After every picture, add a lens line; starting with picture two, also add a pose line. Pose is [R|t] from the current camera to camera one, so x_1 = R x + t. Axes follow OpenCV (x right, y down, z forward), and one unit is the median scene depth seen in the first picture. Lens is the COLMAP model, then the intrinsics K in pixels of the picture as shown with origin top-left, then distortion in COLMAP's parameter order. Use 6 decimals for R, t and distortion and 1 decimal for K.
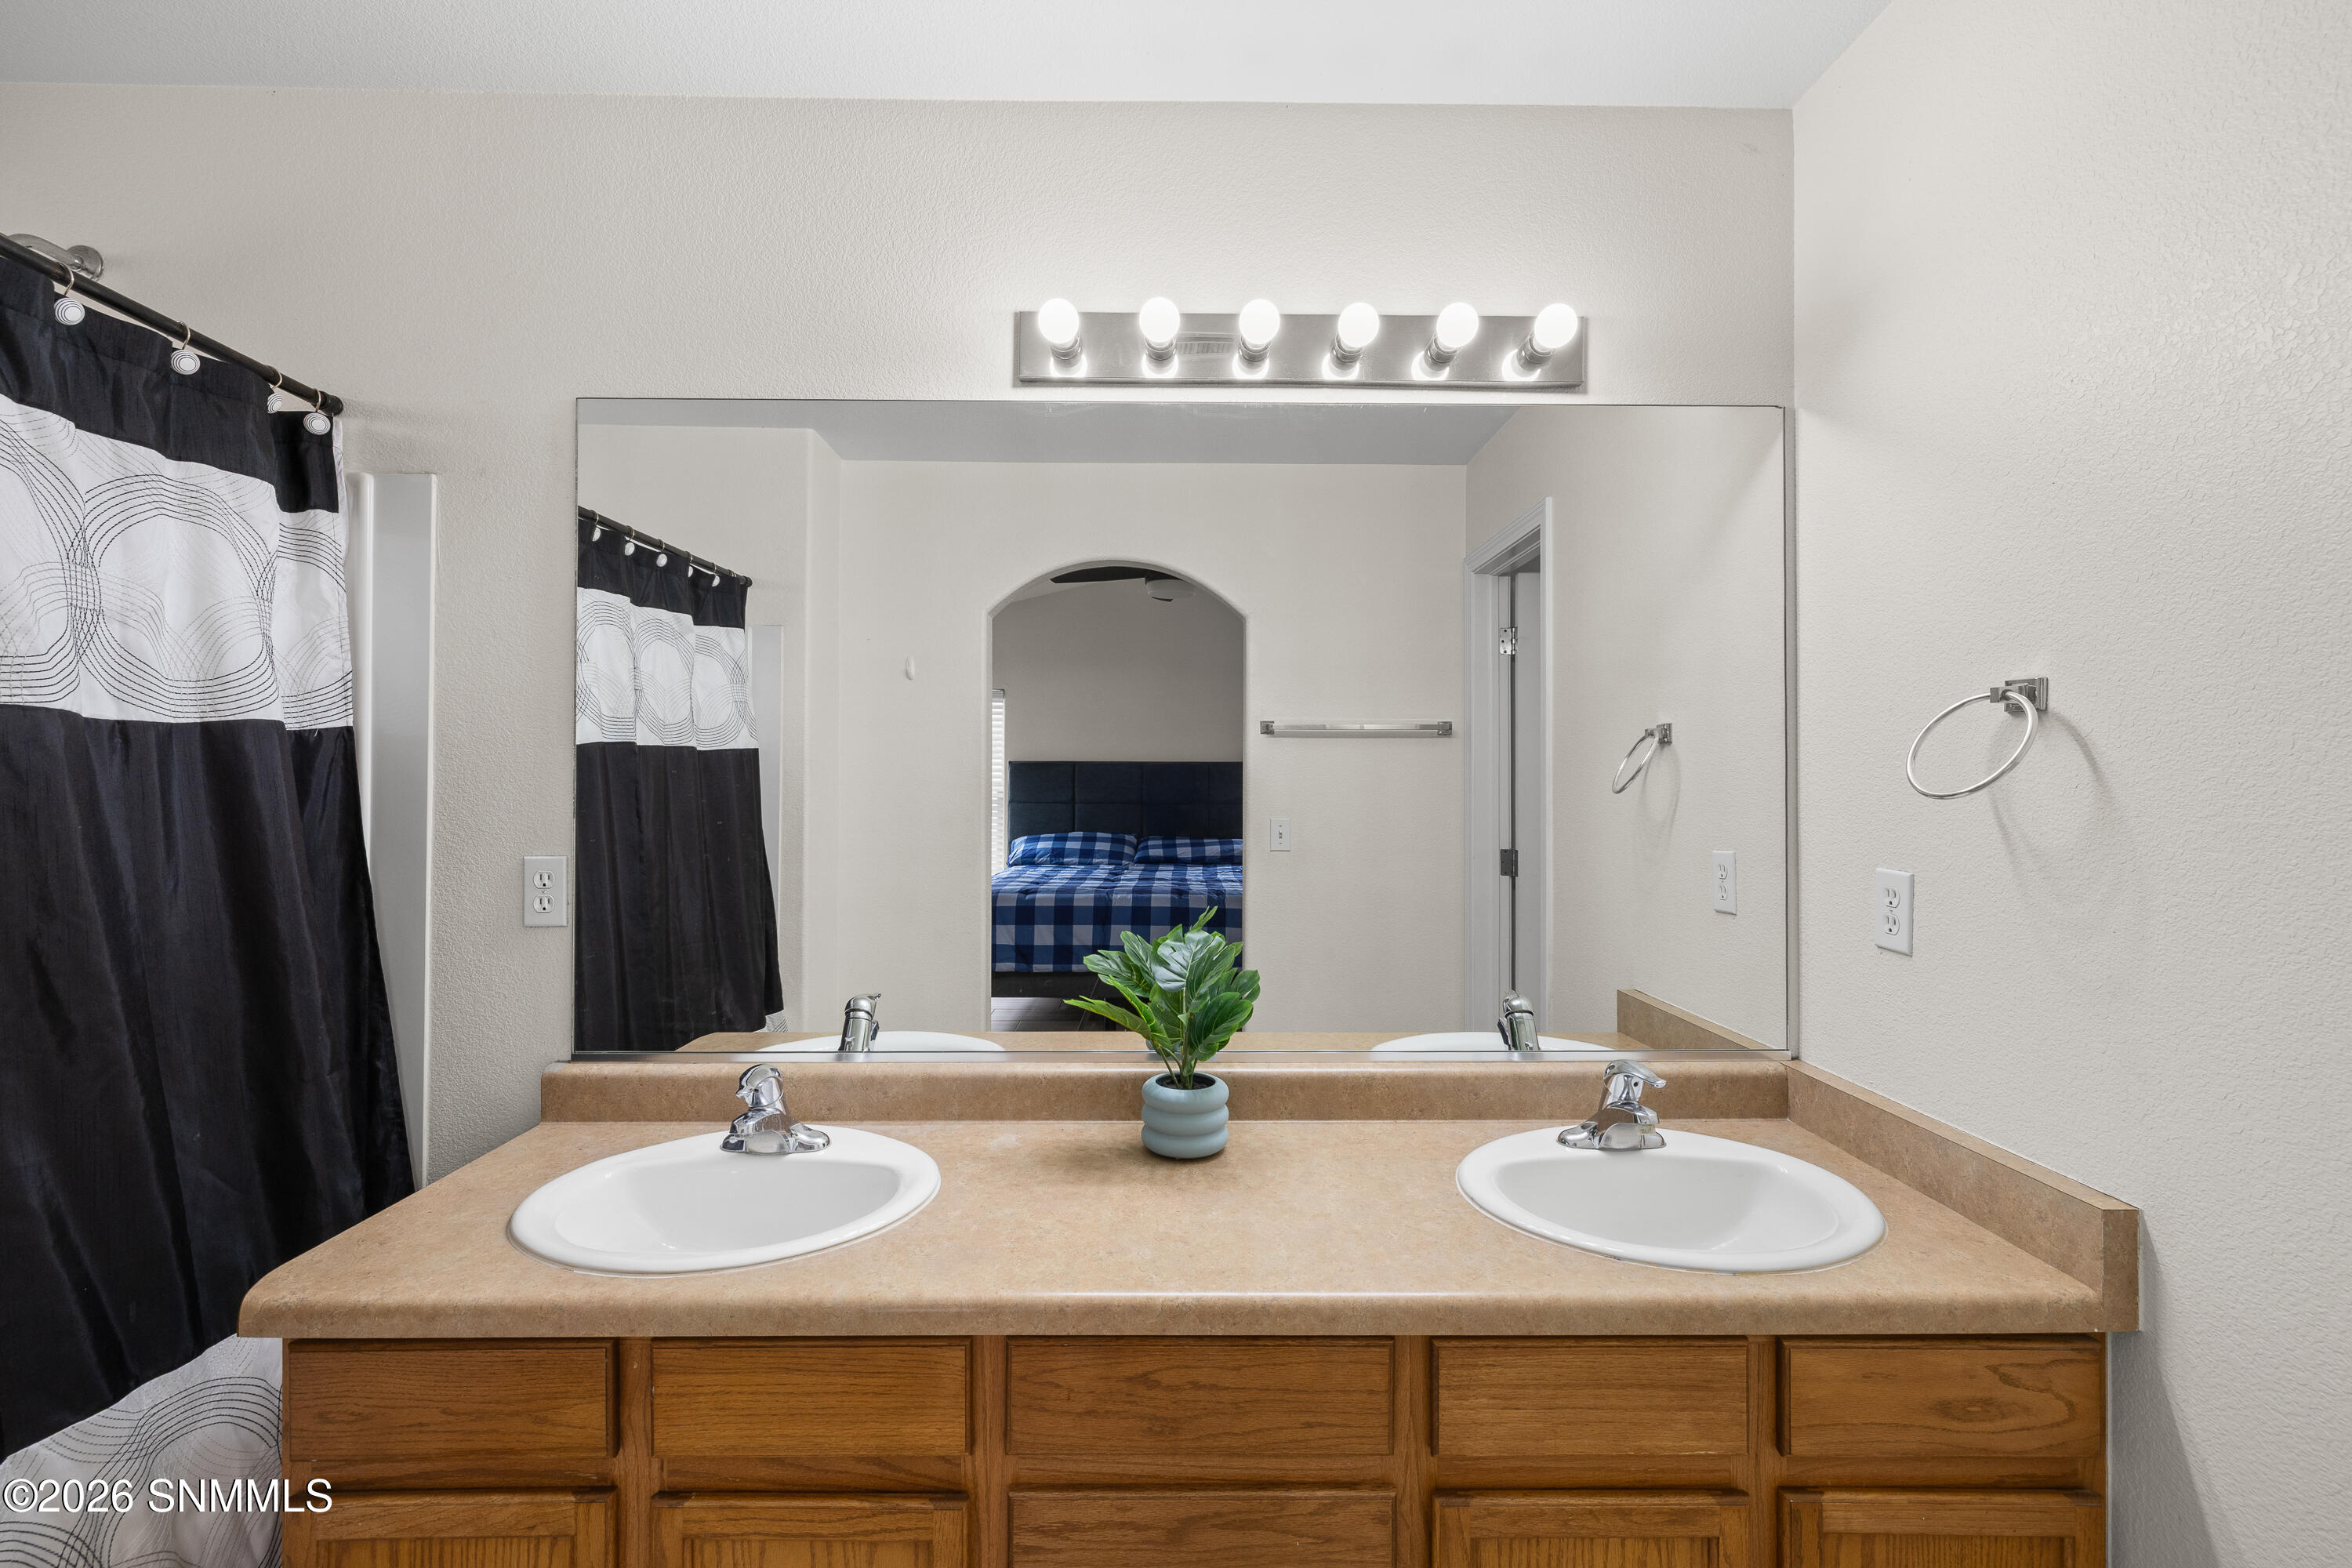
lens RADIAL K [[945.6, 0, 1171.6], [0, 945.6, 761.0], [0, 0, 1]] dist [0.000700, -0.011339]
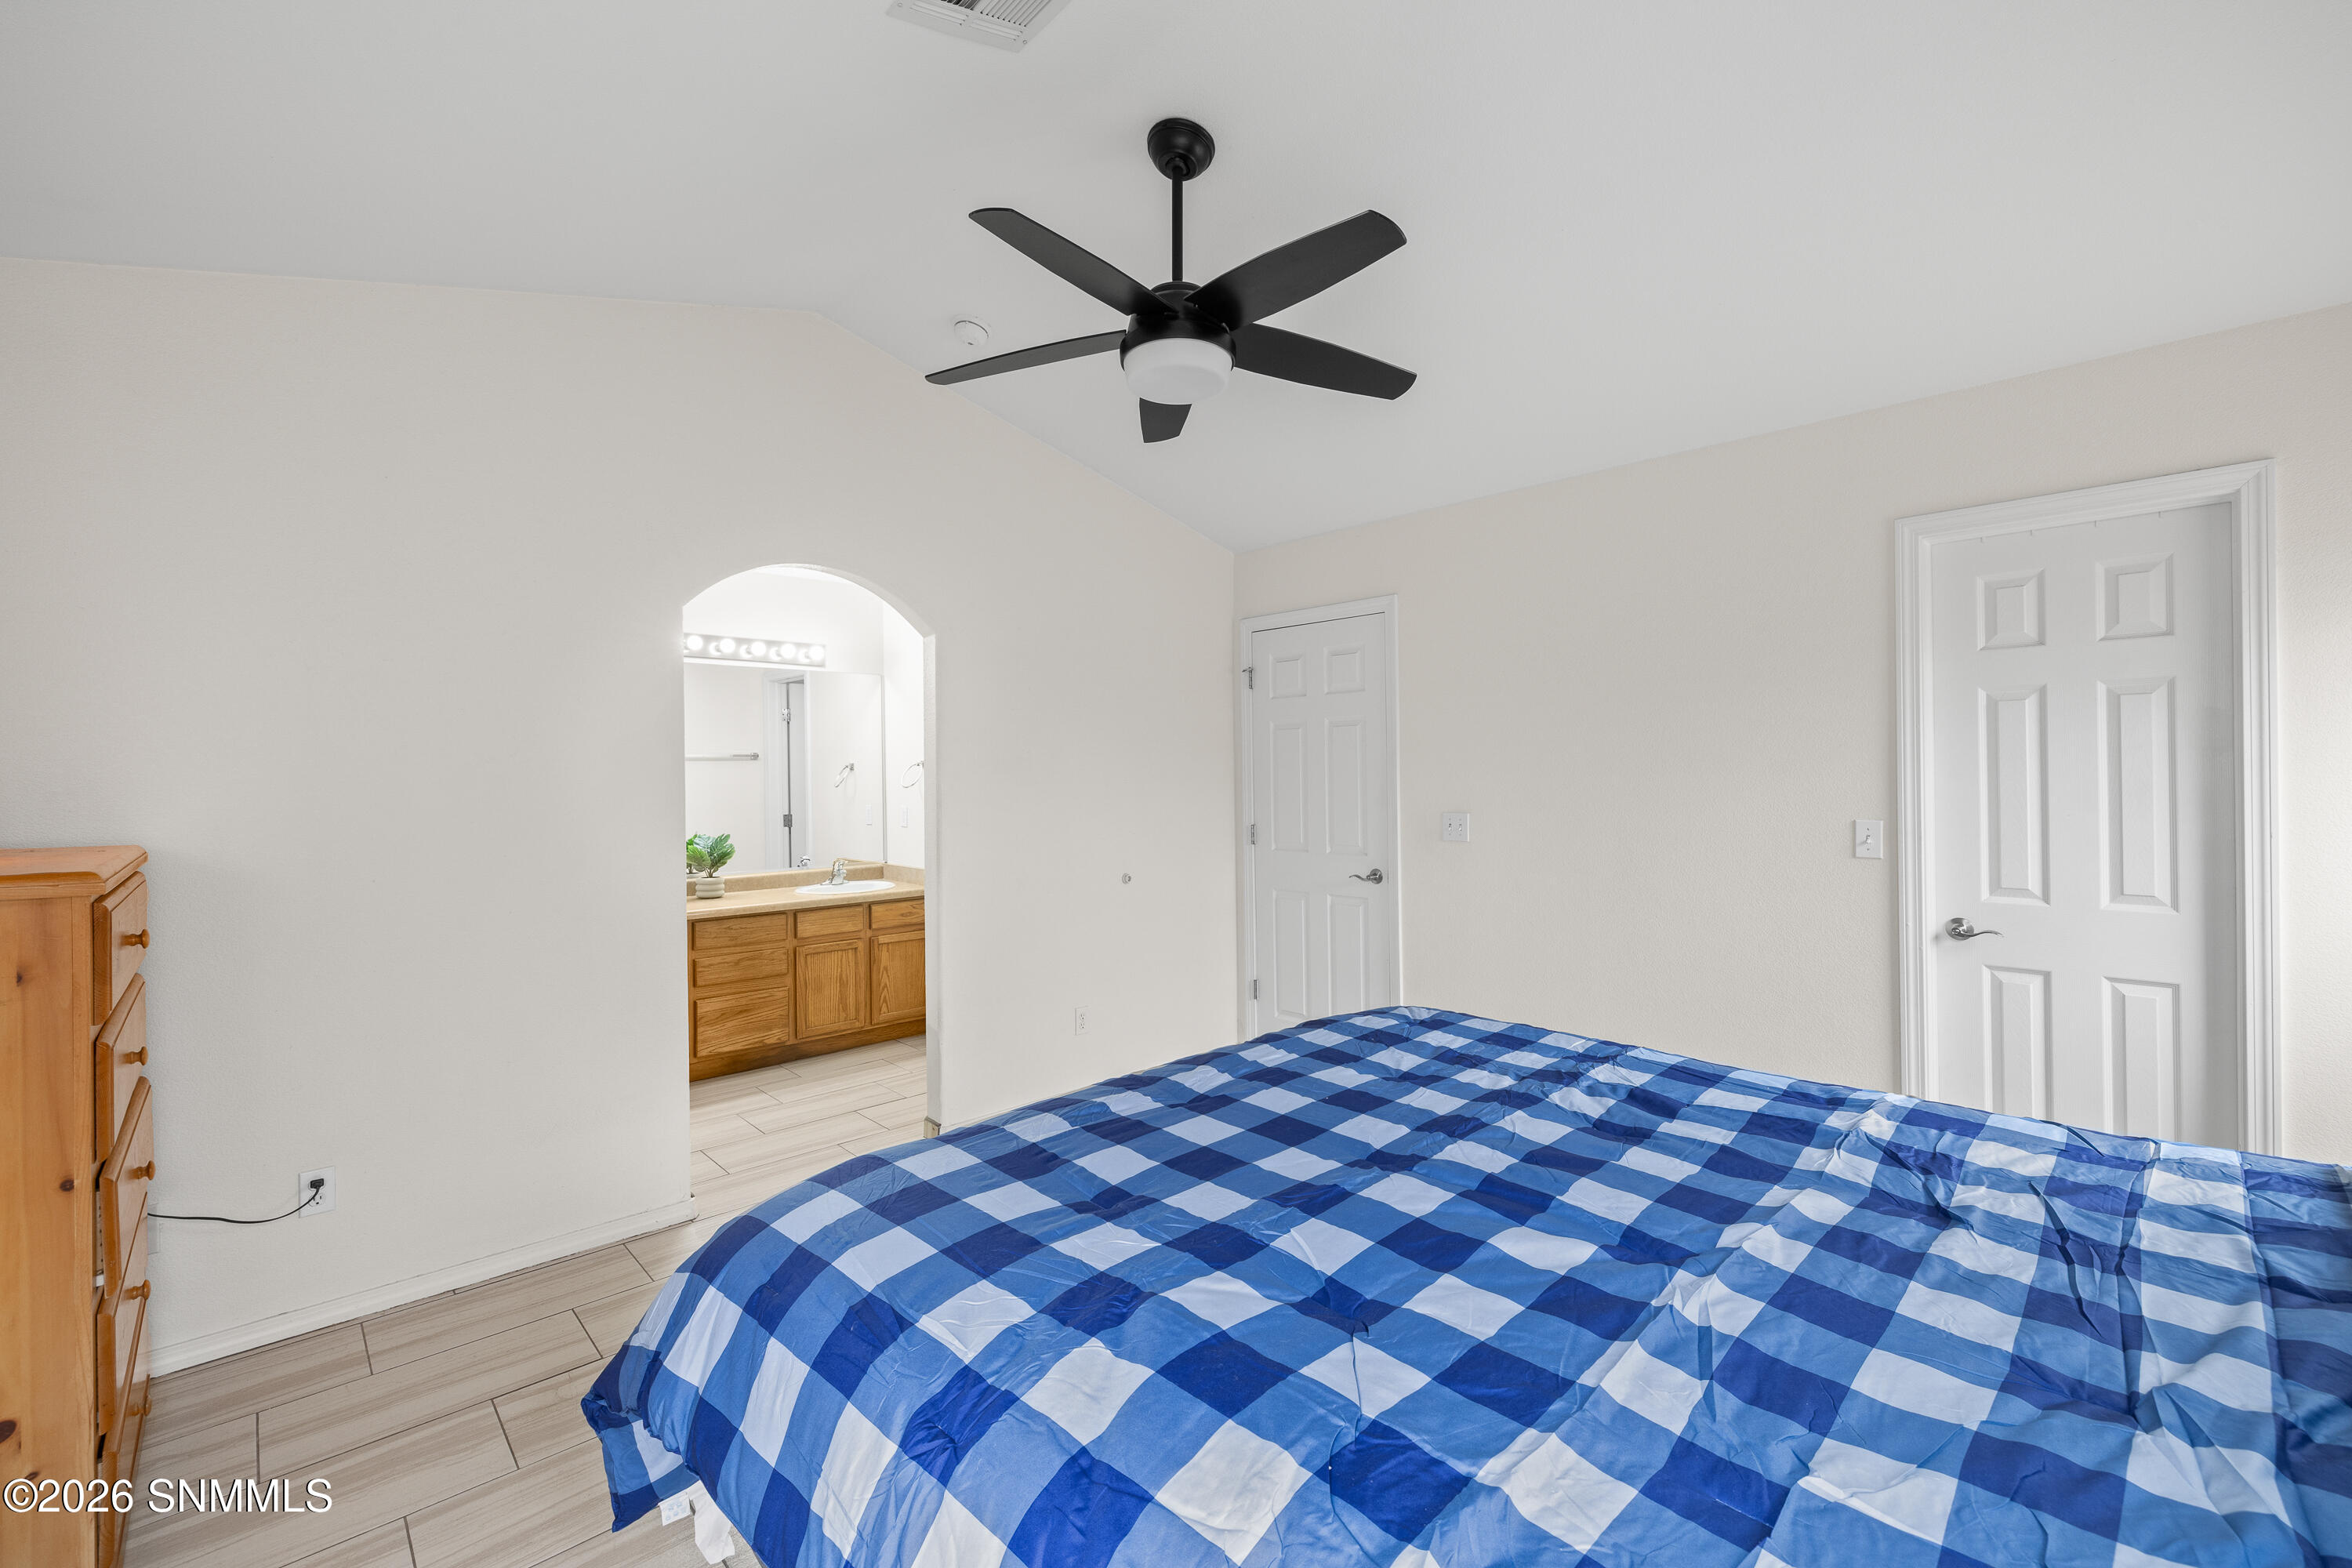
lens RADIAL K [[945.6, 0, 1171.6], [0, 945.6, 761.0], [0, 0, 1]] dist [0.000700, -0.011339]
pose [[0.715456, -0.008826, 0.698602, -0.787089], [0.001407, 0.999936, 0.011192, -0.074159], [-0.698656, -0.007024, 0.715423, -1.726154]]
